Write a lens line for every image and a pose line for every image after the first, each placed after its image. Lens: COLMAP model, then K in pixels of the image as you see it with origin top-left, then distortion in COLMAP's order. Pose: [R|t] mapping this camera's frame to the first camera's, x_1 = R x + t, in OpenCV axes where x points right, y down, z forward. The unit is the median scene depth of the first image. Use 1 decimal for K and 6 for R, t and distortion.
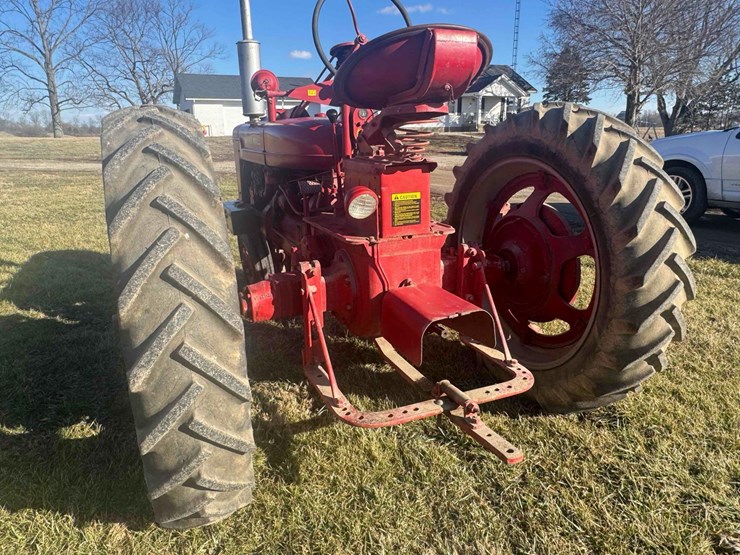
lens RADIAL K [[523.4, 0, 369.7], [0, 523.4, 277.0], [0, 0, 1]] dist [-0.008157, 0.007082]
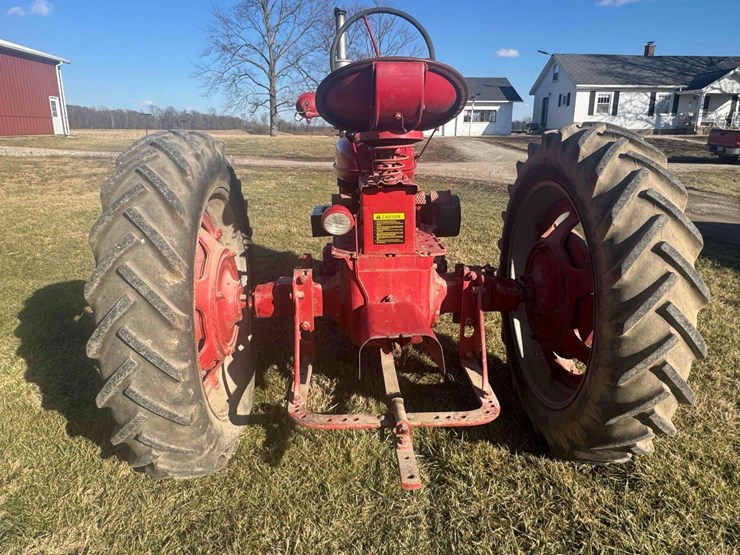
lens RADIAL K [[523.4, 0, 364.3], [0, 523.4, 276.2], [0, 0, 1]] dist [-0.008157, 0.007082]
pose [[0.932245, 0.103853, -0.346604, 0.386676], [-0.104243, 0.994397, 0.017573, -0.047897], [0.346487, 0.019748, 0.937847, 0.009745]]
